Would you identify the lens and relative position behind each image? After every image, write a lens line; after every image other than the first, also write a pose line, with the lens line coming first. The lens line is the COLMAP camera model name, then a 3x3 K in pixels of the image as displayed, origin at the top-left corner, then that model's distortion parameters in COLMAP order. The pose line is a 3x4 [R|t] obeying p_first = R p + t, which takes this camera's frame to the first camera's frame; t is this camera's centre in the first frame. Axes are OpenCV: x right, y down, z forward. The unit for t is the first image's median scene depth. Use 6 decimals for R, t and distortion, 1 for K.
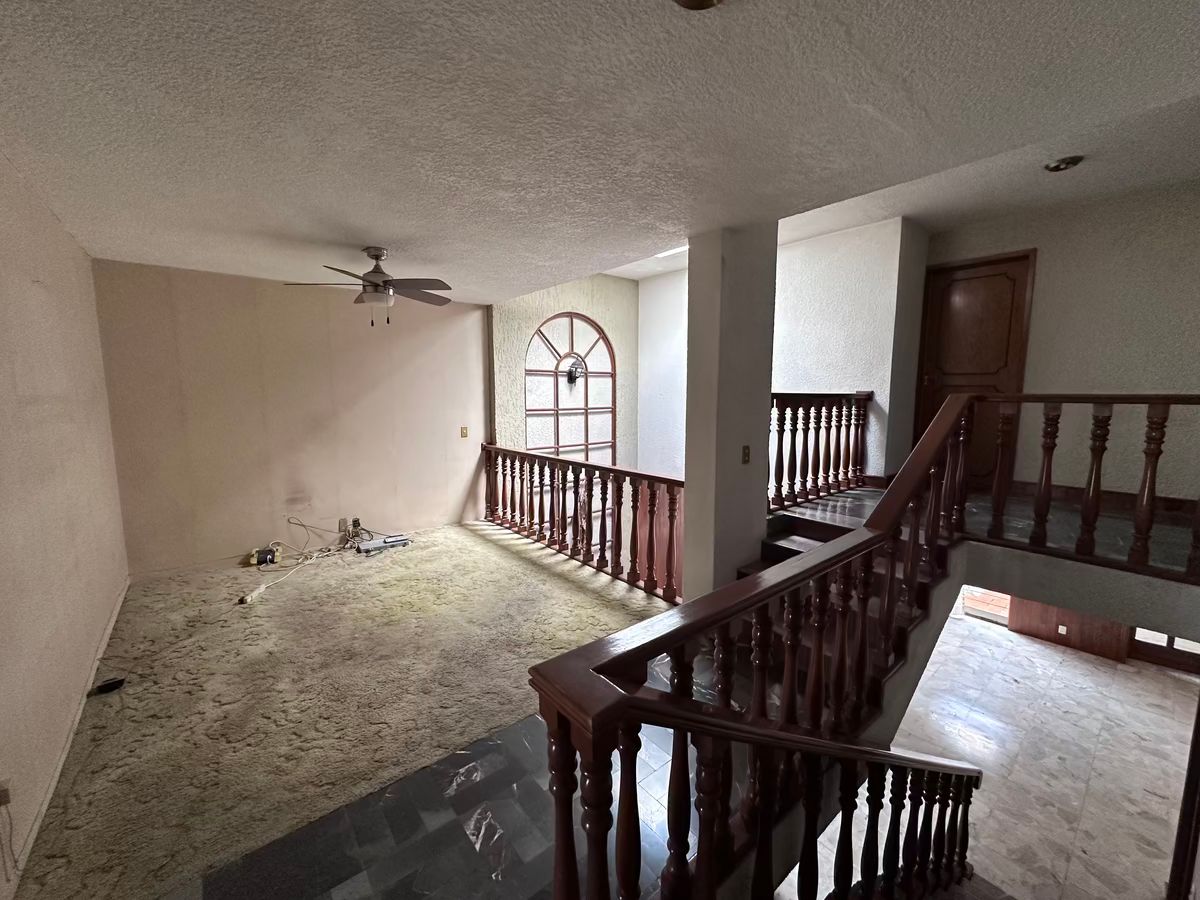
lens RADIAL K [[477.7, 0, 600.5], [0, 477.7, 448.1], [0, 0, 1]] dist [-0.001766, 0.000695]
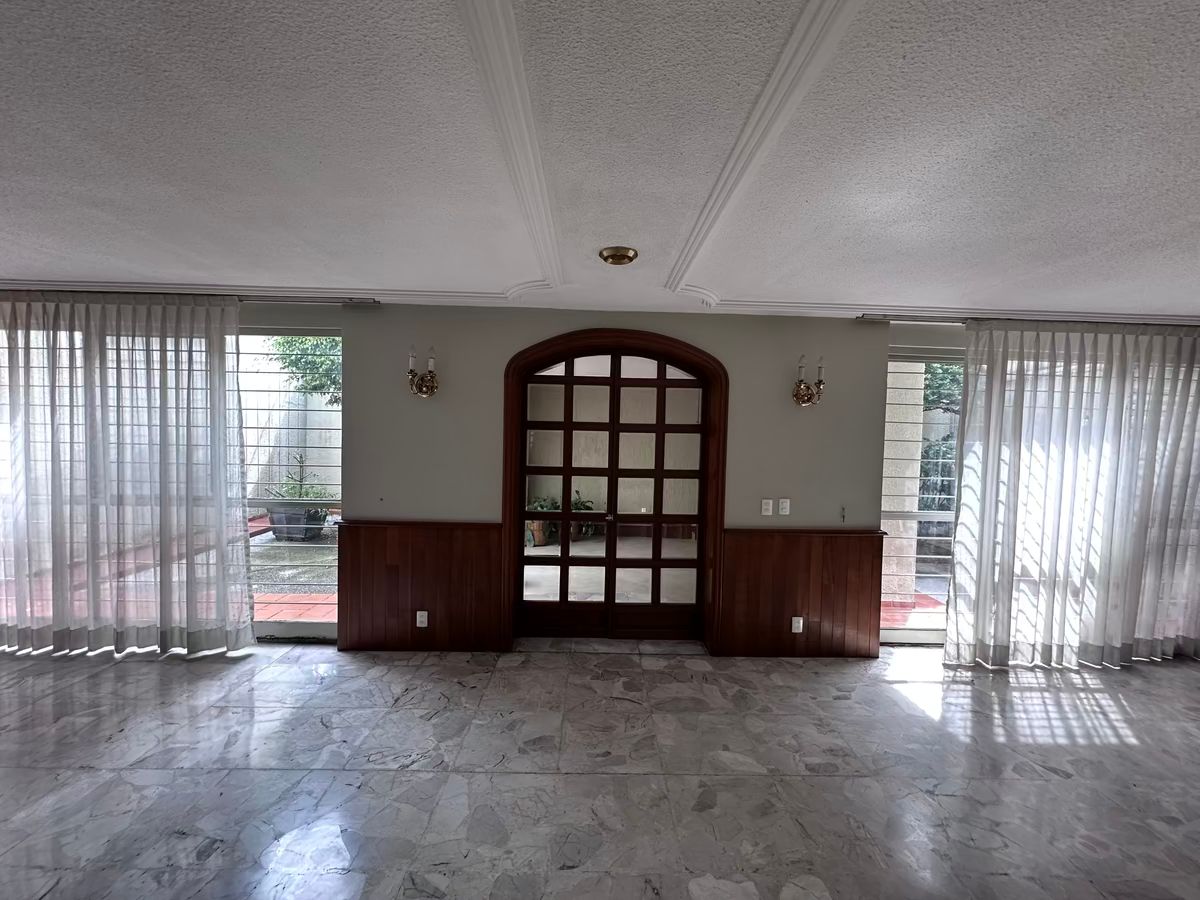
lens RADIAL K [[477.7, 0, 600.5], [0, 477.7, 448.1], [0, 0, 1]] dist [-0.001766, 0.000695]
pose [[0.622159, -0.010405, 0.782822, 0.735928], [0.065700, 0.997078, -0.038963, 0.248769], [-0.780129, 0.075672, 0.621025, 0.564476]]
